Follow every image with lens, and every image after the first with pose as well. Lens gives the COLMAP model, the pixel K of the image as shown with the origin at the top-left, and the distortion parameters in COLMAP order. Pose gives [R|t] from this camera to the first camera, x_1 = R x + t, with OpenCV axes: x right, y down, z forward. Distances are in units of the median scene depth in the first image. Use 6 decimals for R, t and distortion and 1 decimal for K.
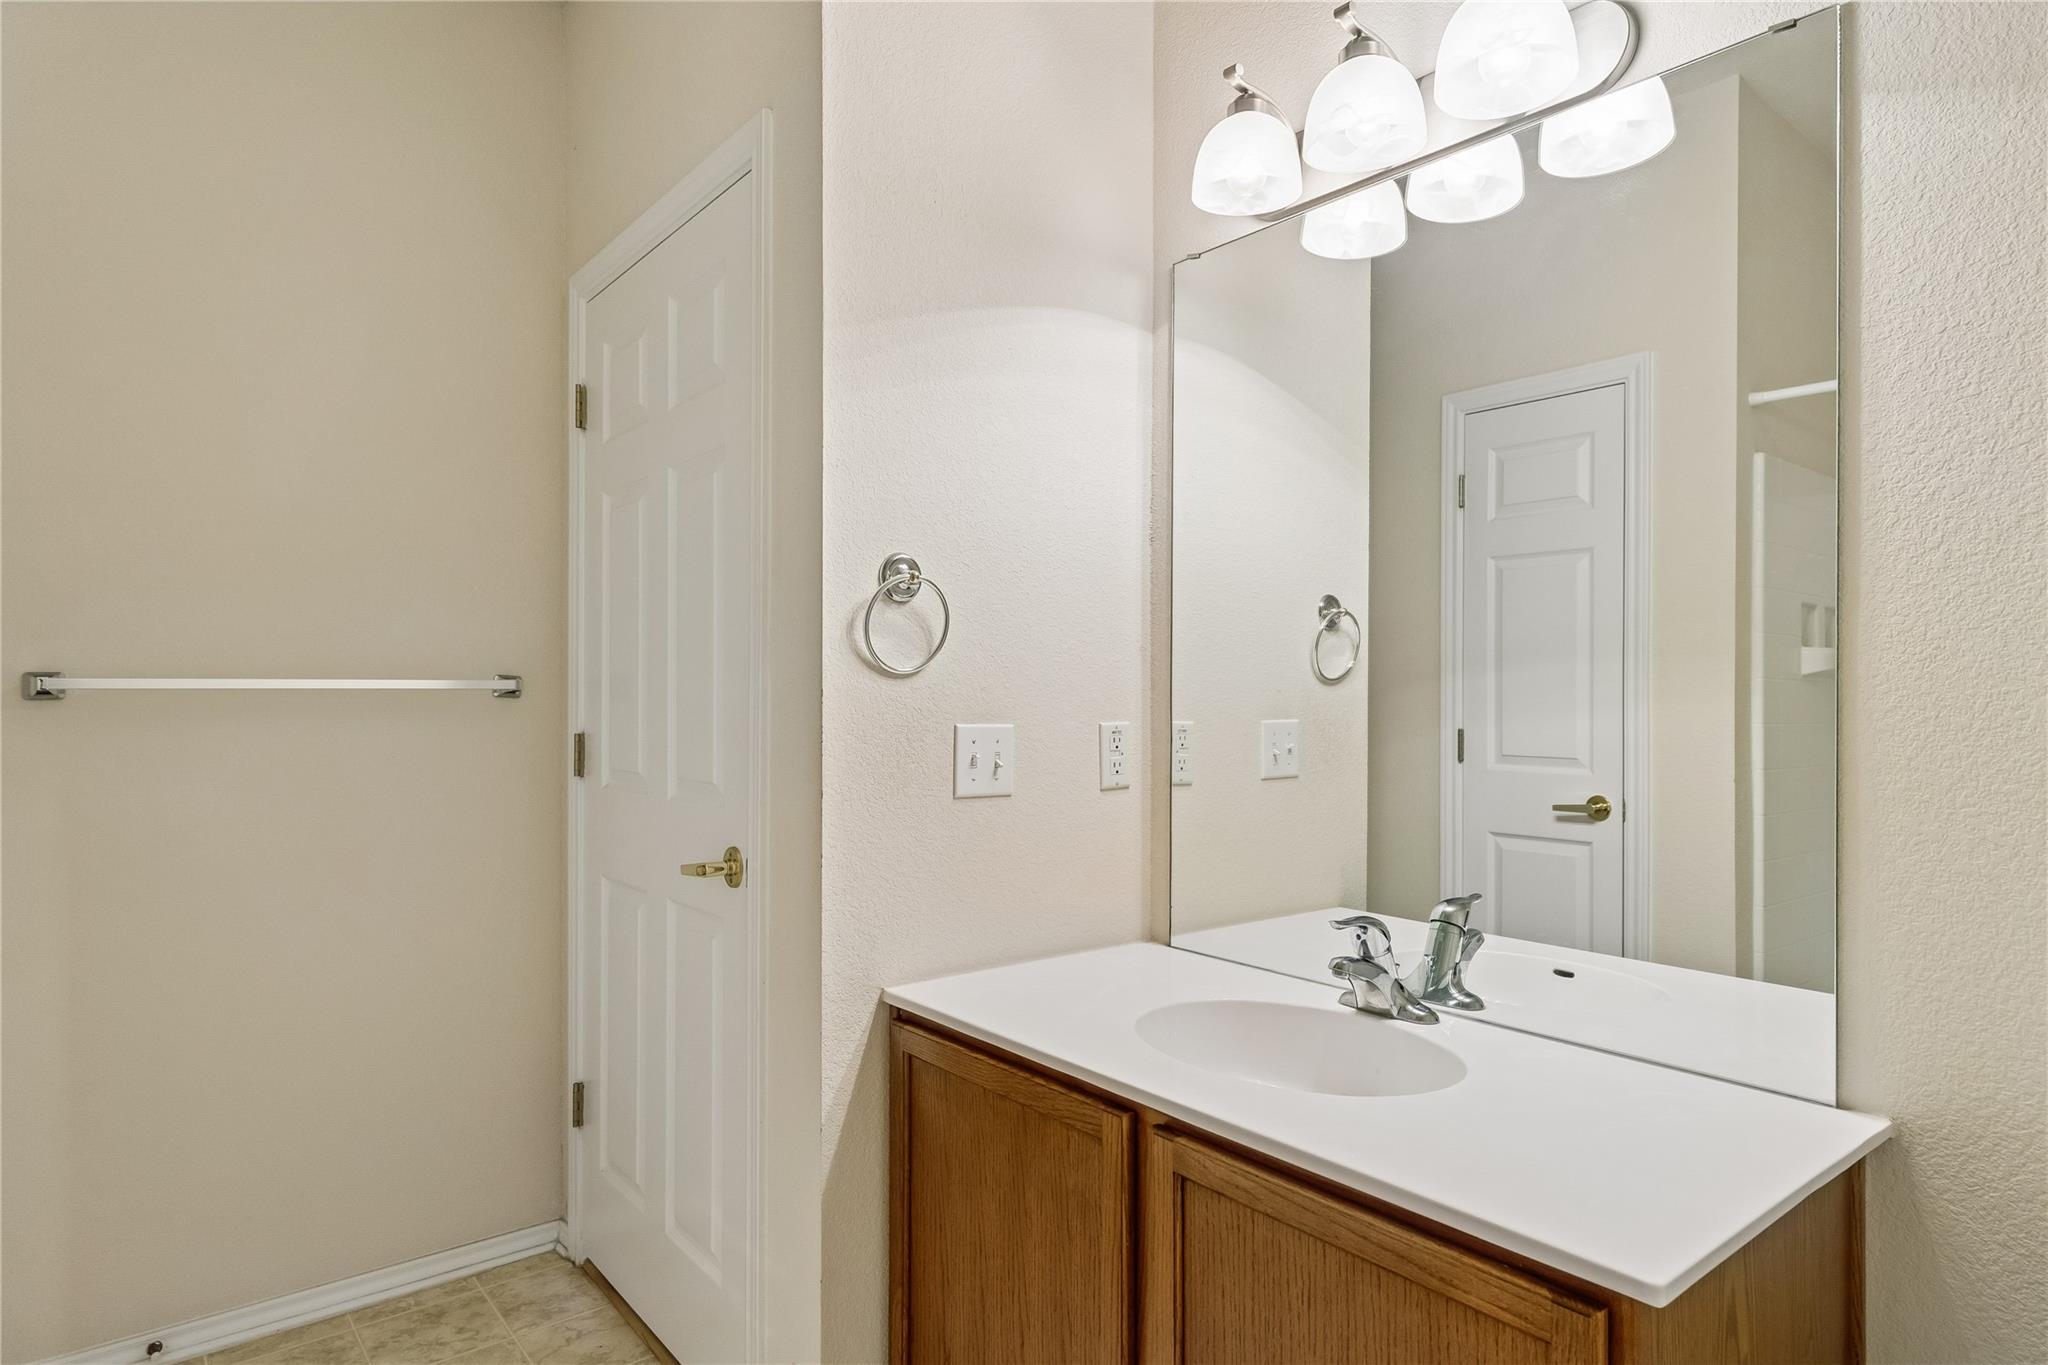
lens RADIAL K [[1150.3, 0, 1024.0], [0, 1150.3, 682.5], [0, 0, 1]] dist [0.003247, -0.001889]
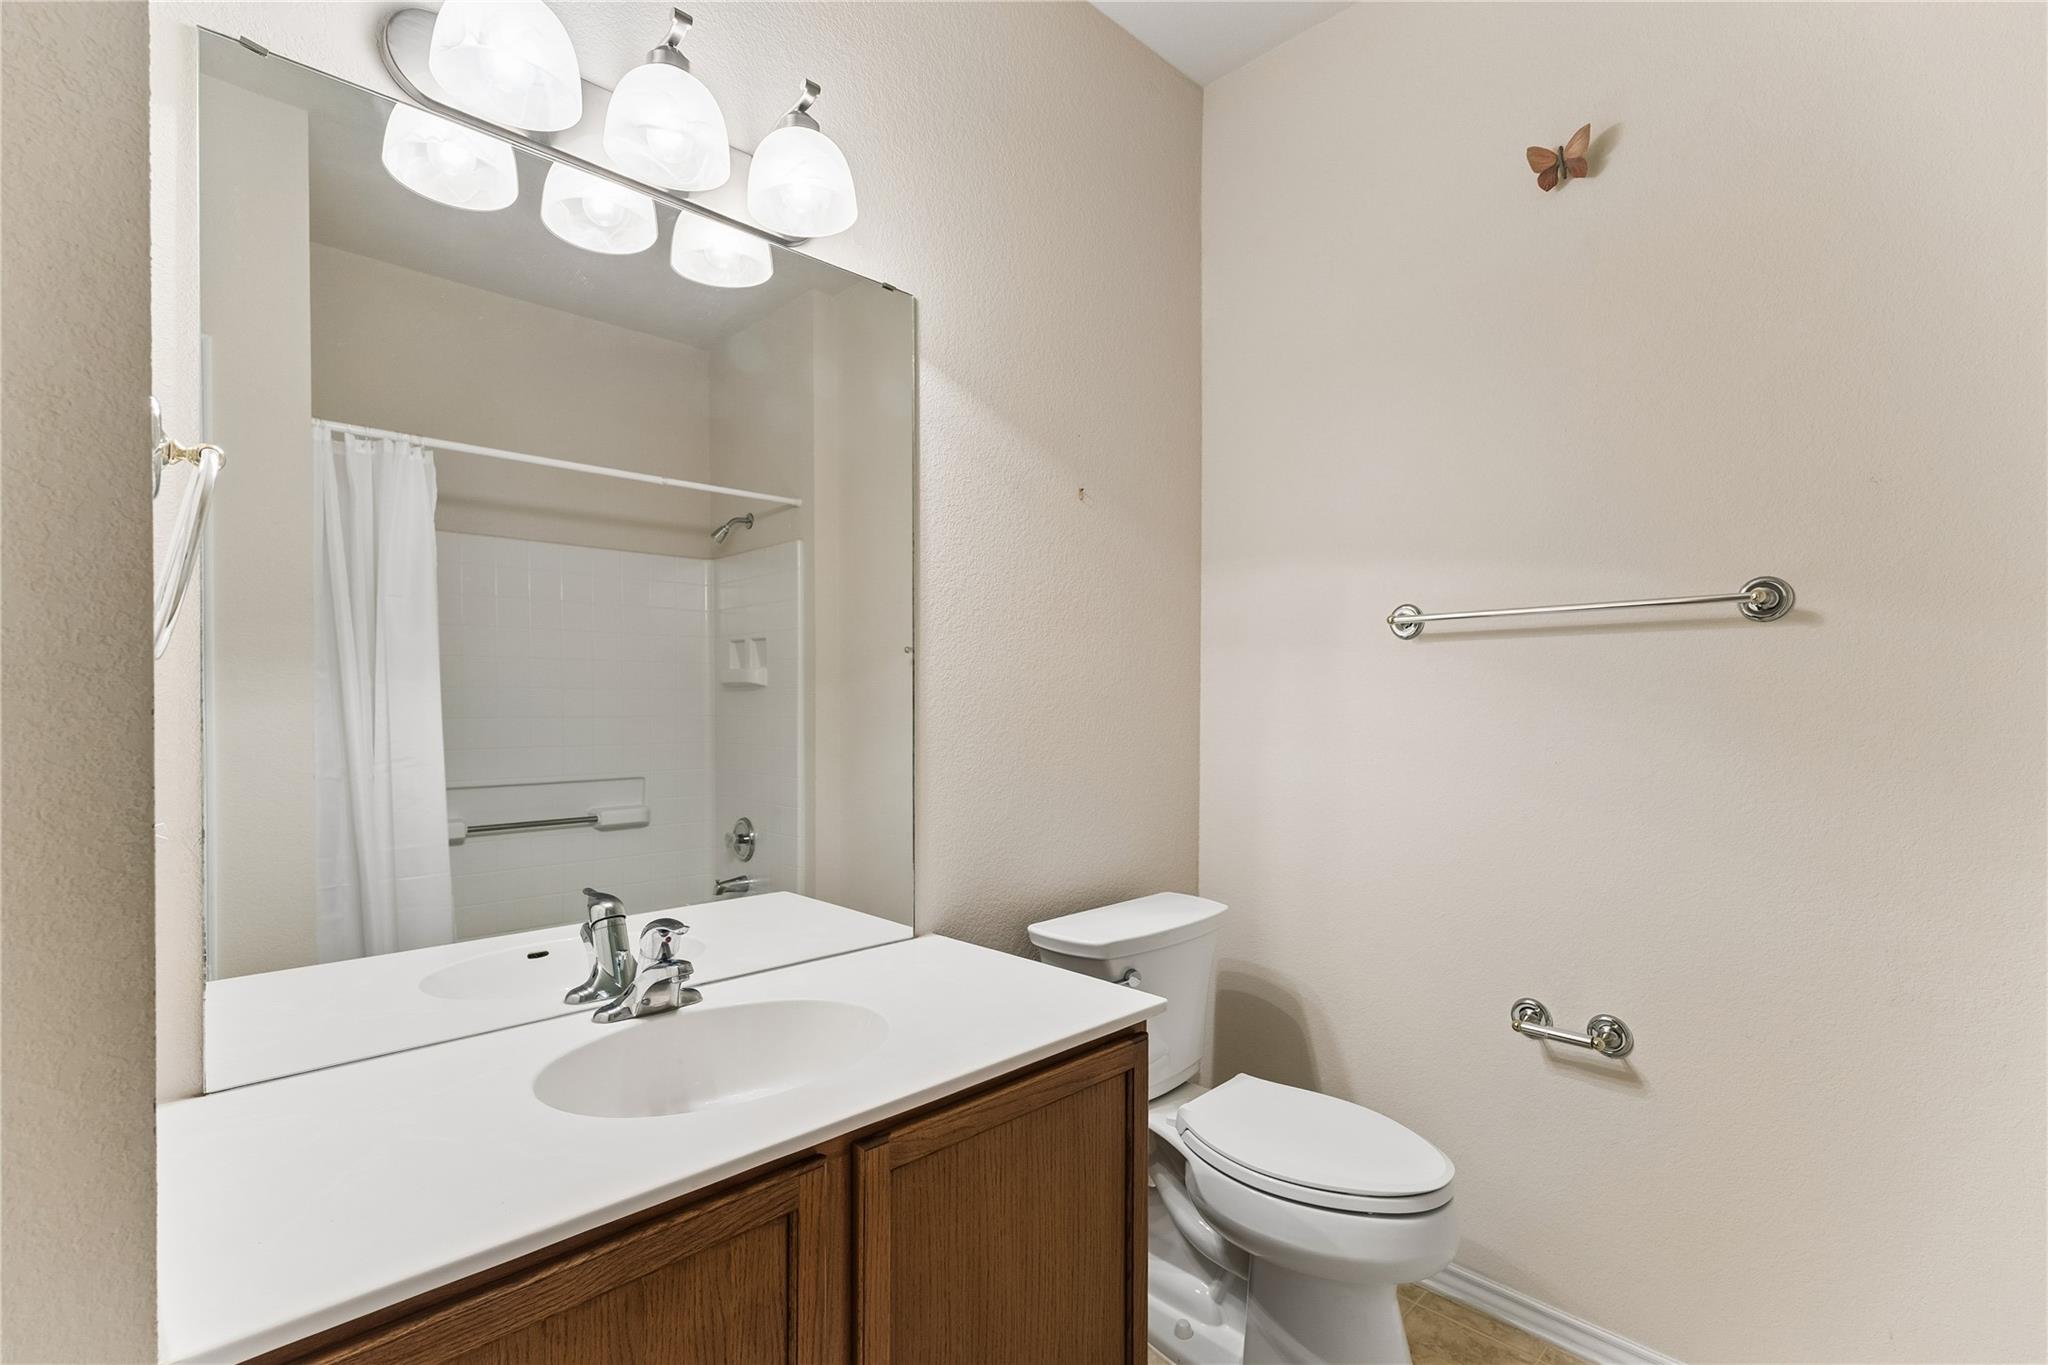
lens RADIAL K [[941.7, 0, 1034.4], [0, 941.7, 692.8], [0, 0, 1]] dist [0.001807, 0.000334]
pose [[-0.098952, 0.001191, 0.995092, -0.645270], [-0.011856, 0.999927, -0.002376, 0.003229], [-0.995022, -0.012033, -0.098931, 0.870908]]
